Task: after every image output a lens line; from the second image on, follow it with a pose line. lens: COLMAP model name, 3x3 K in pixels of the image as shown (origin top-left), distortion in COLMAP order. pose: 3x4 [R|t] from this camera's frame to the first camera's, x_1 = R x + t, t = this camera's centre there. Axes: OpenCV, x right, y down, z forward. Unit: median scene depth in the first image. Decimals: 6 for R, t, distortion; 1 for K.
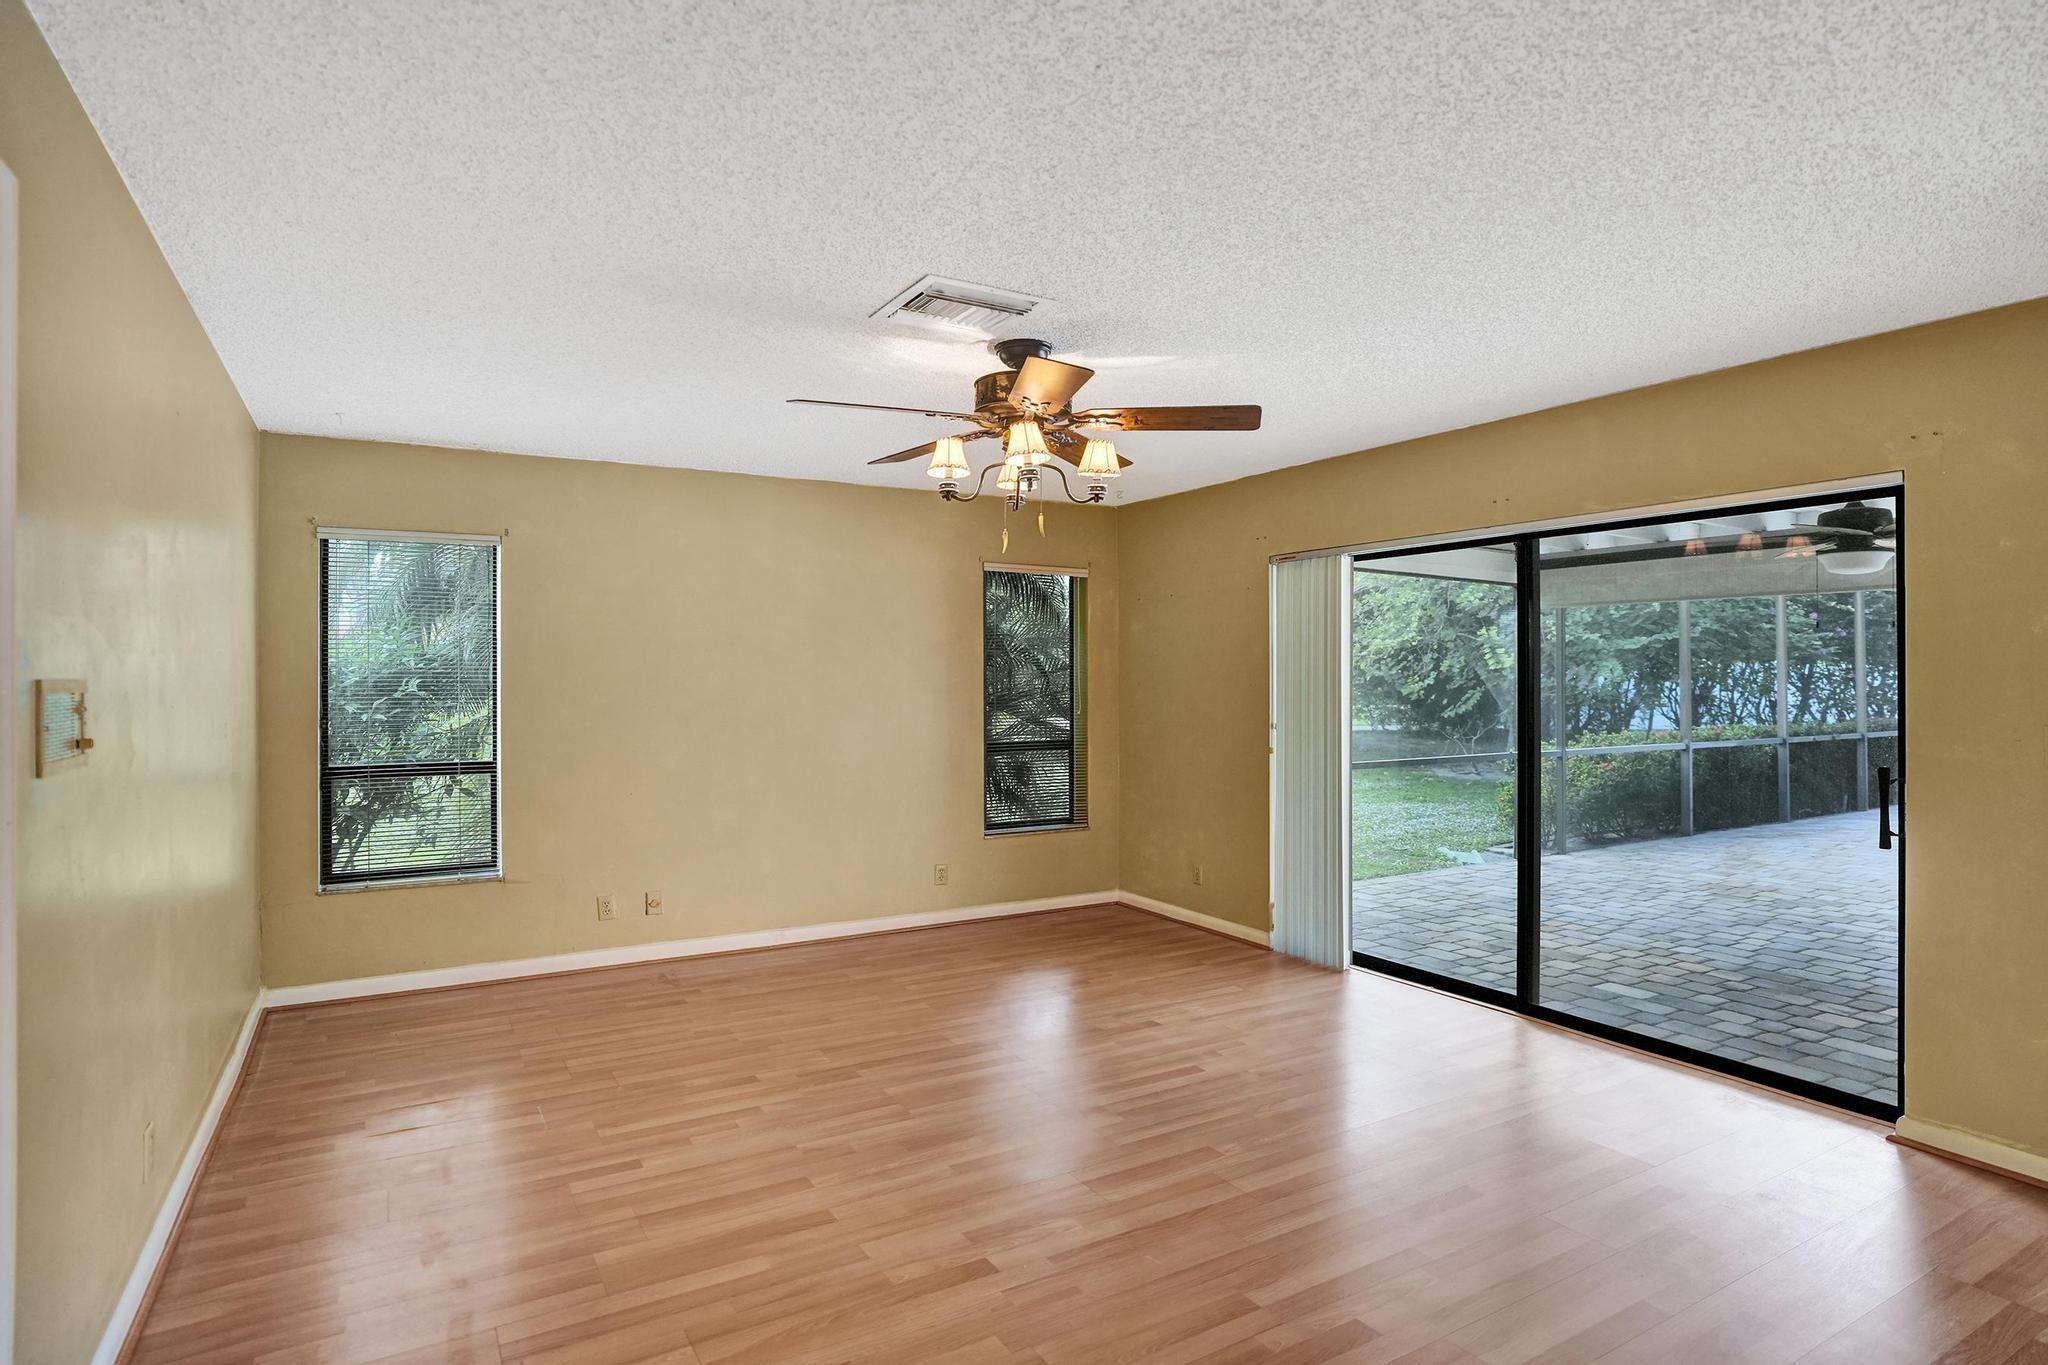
lens RADIAL K [[1097.3, 0, 1003.0], [0, 1097.3, 677.6], [0, 0, 1]] dist [-0.038996, 0.018520]
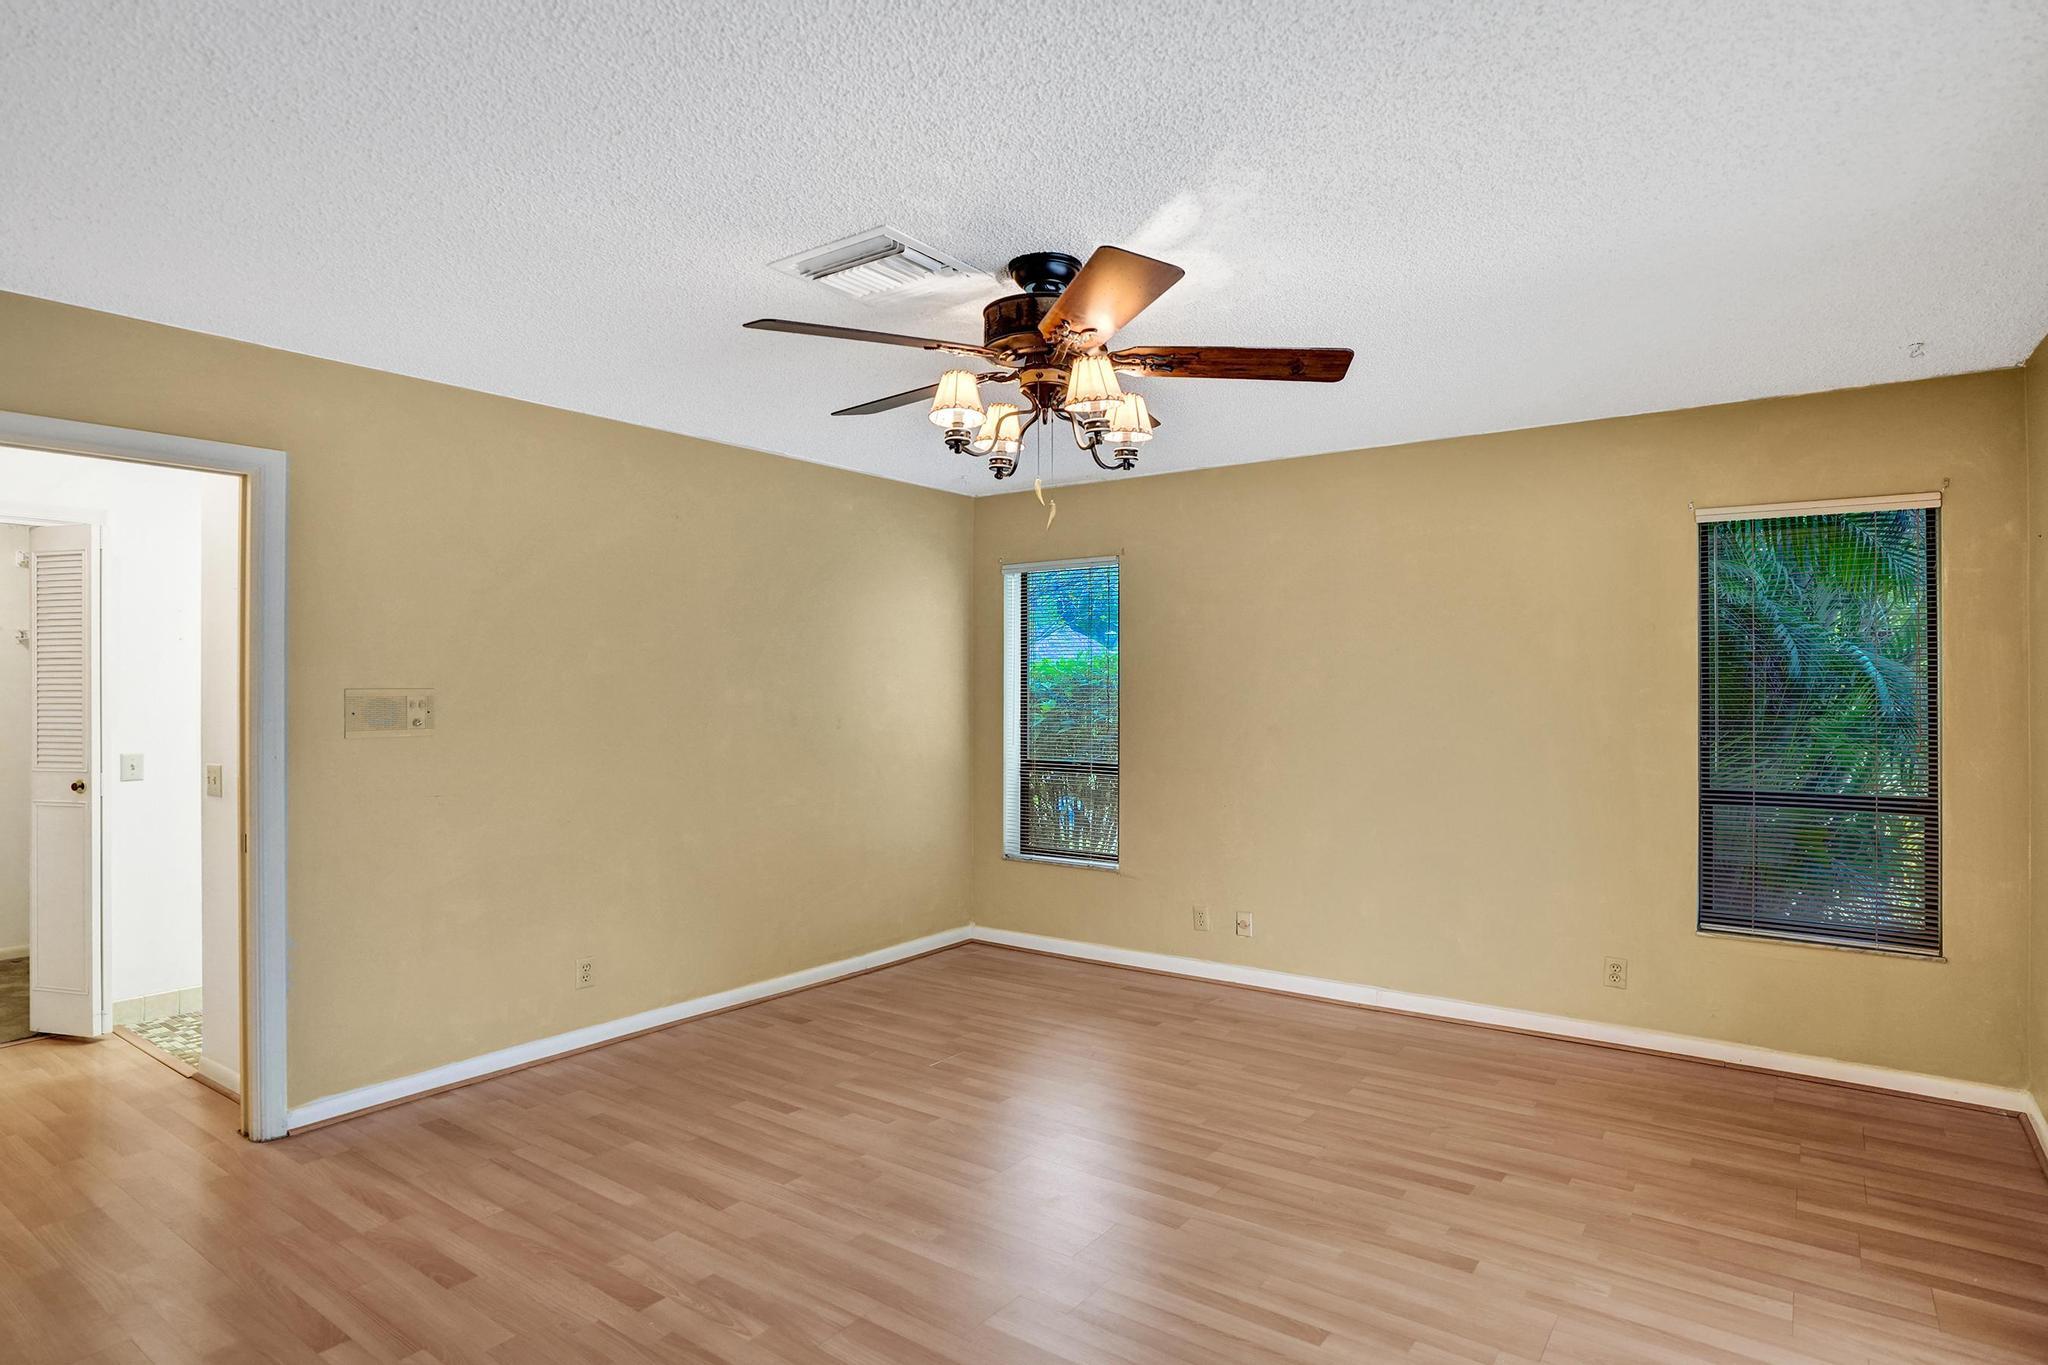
lens RADIAL K [[1097.3, 0, 1006.3], [0, 1097.3, 677.3], [0, 0, 1]] dist [-0.038996, 0.018520]
pose [[0.399190, -0.008674, -0.916827, 0.518325], [0.002941, 0.999962, -0.008180, -0.000689], [0.916864, 0.000569, 0.399200, 0.474006]]
